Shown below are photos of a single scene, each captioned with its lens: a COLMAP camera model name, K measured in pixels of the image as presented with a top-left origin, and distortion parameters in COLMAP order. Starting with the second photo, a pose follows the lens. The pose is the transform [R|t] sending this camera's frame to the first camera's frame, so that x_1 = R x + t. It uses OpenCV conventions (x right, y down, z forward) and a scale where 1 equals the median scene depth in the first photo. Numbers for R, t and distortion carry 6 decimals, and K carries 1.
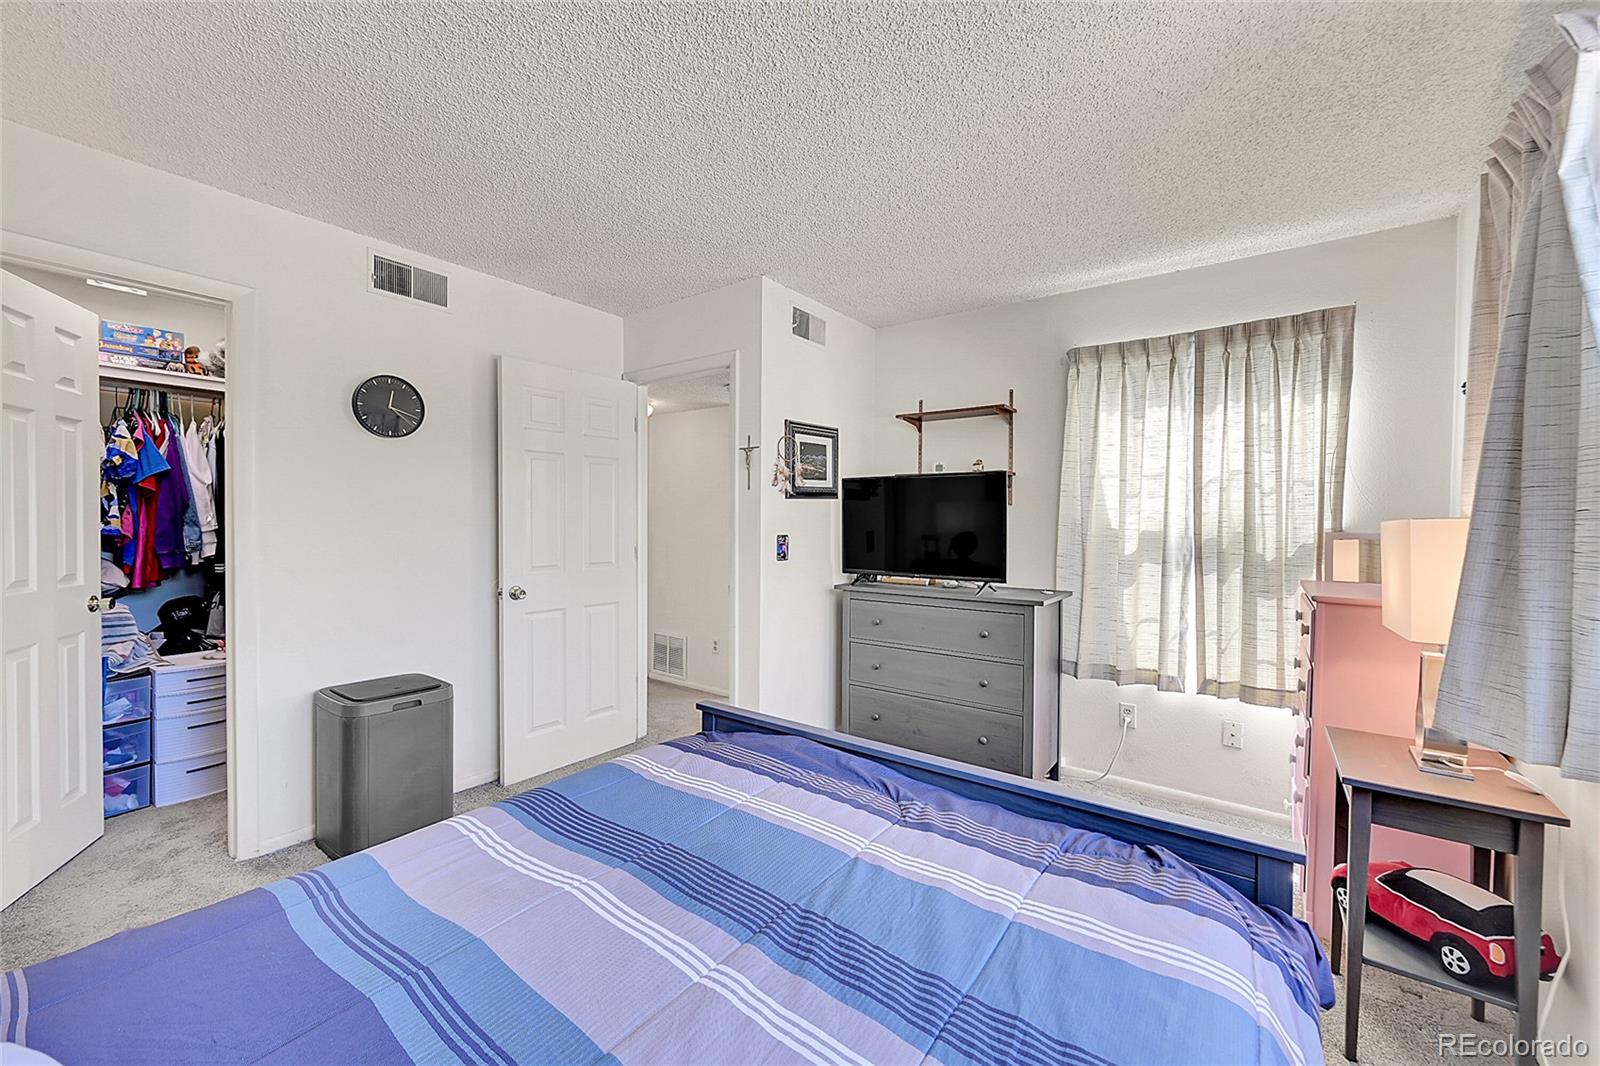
lens RADIAL K [[629.1, 0, 799.3], [0, 629.1, 528.8], [0, 0, 1]] dist [-0.004442, 0.000840]
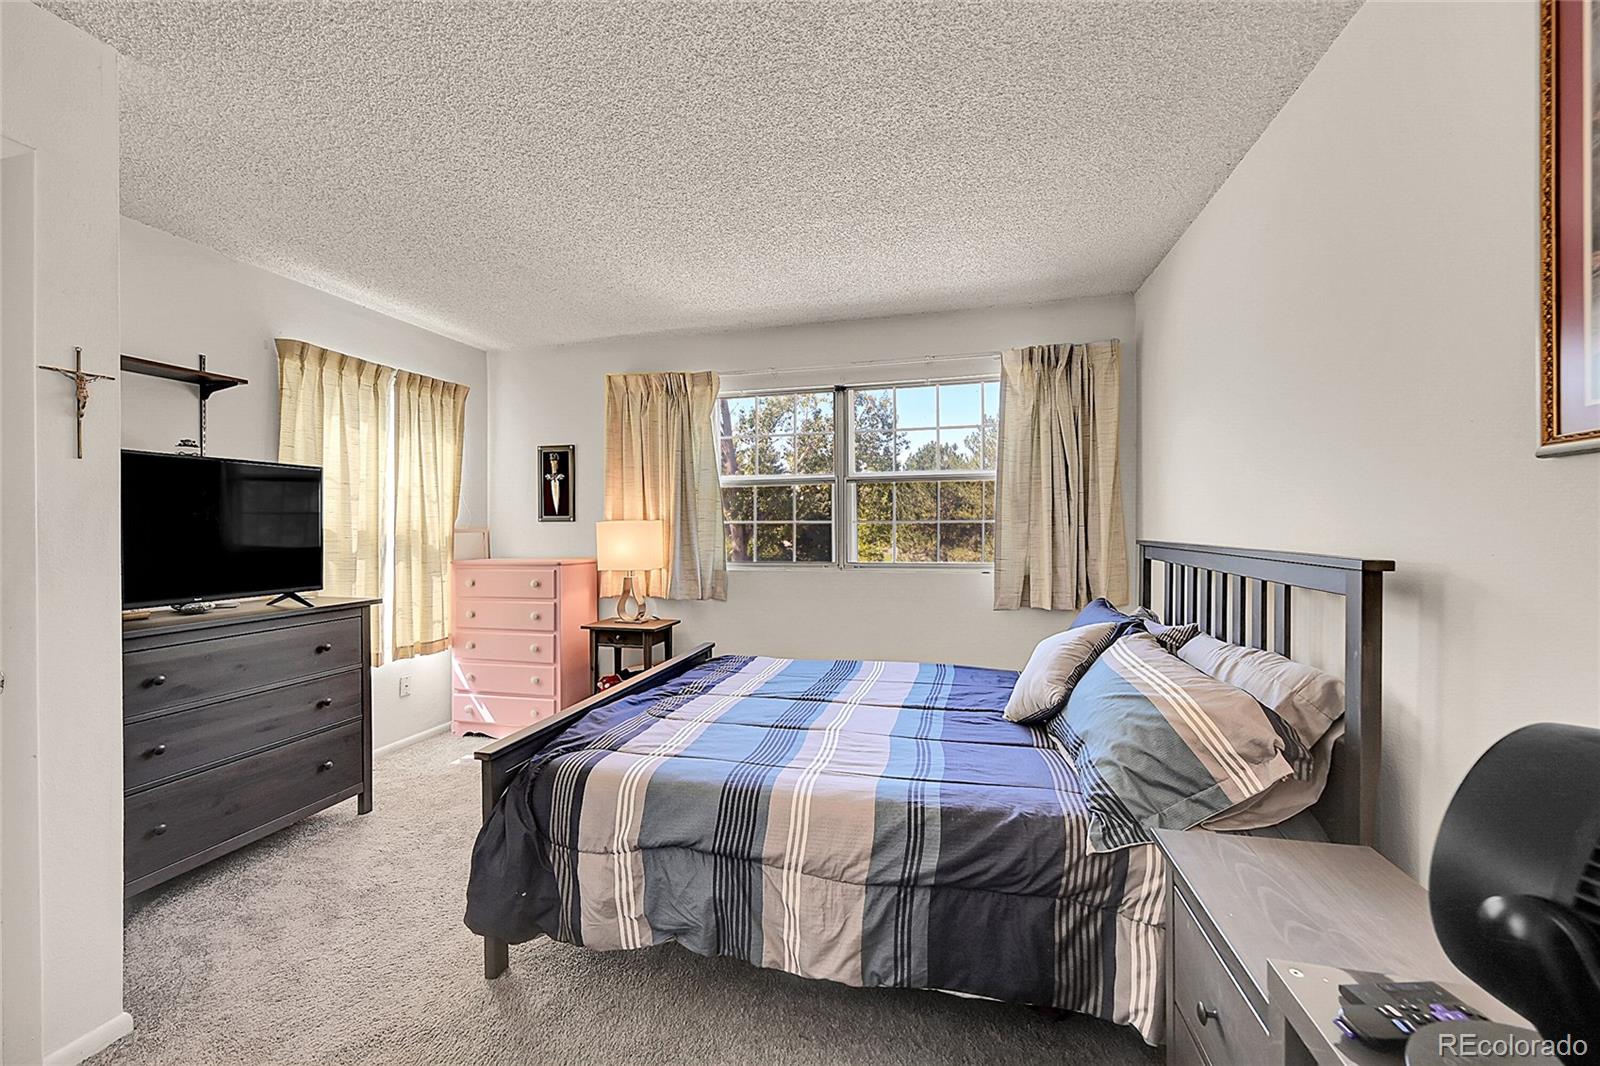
lens RADIAL K [[629.1, 0, 799.3], [0, 629.1, 532.7], [0, 0, 1]] dist [-0.004442, 0.000840]
pose [[-0.378130, -0.019852, 0.925540, -0.894473], [0.006947, 0.999681, 0.024280, -0.016488], [-0.925726, 0.015611, -0.377871, 0.800498]]
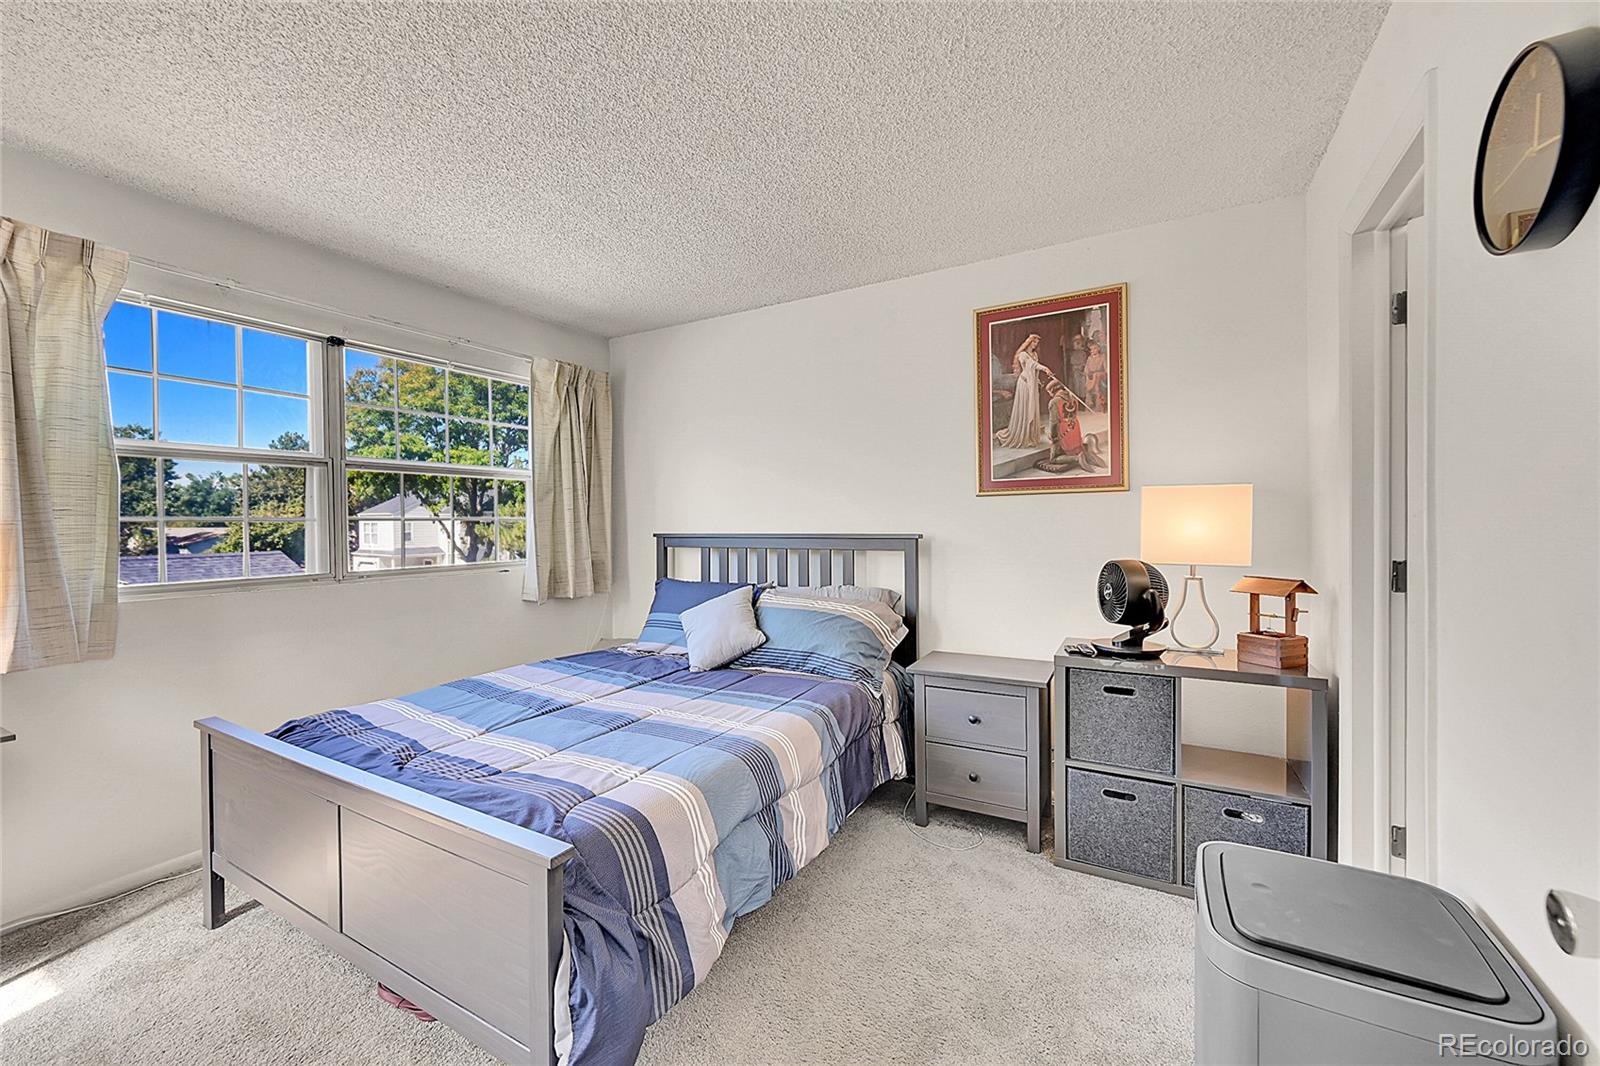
lens RADIAL K [[629.1, 0, 792.9], [0, 629.1, 531.7], [0, 0, 1]] dist [-0.004442, 0.000840]
pose [[-0.993340, -0.002029, -0.115200, -0.253697], [-0.003910, 0.999863, 0.016103, -0.002977], [0.115151, 0.016446, -0.993212, 1.327225]]
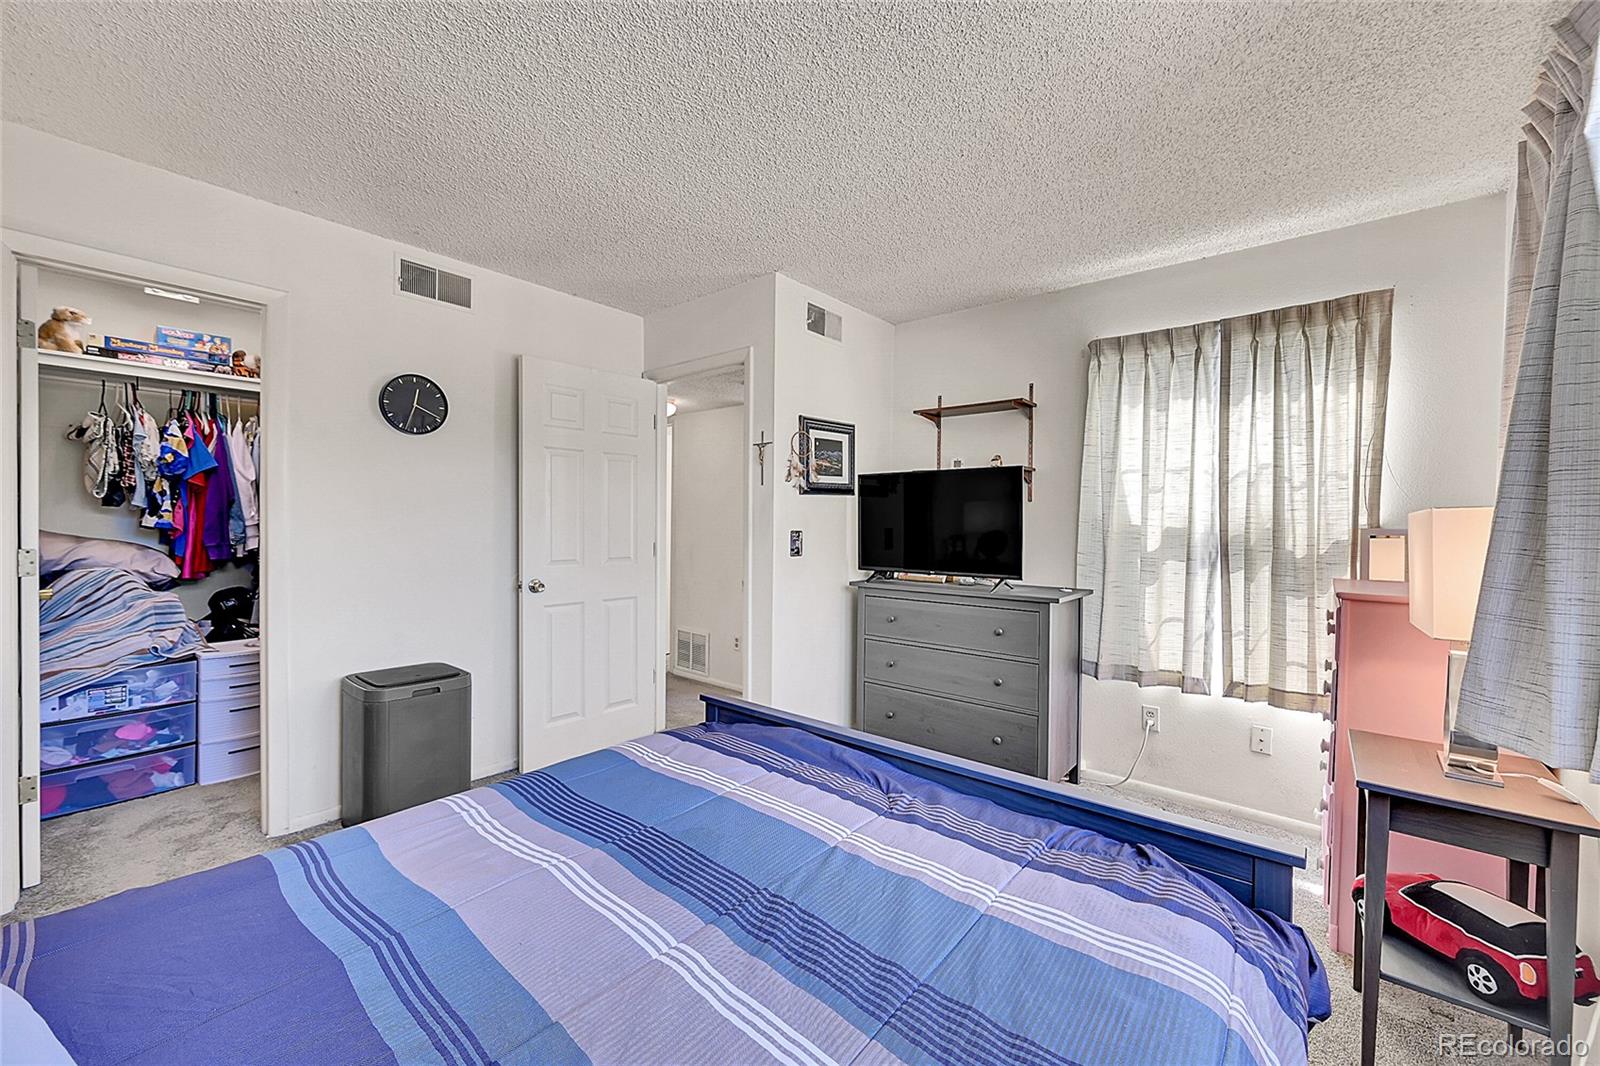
lens RADIAL K [[629.1, 0, 799.9], [0, 629.1, 529.4], [0, 0, 1]] dist [-0.004442, 0.000840]
pose [[0.998288, 0.003383, -0.058385, 0.046316], [-0.003555, 0.999990, -0.002833, 0.013020], [0.058375, 0.003036, 0.998290, 0.002314]]
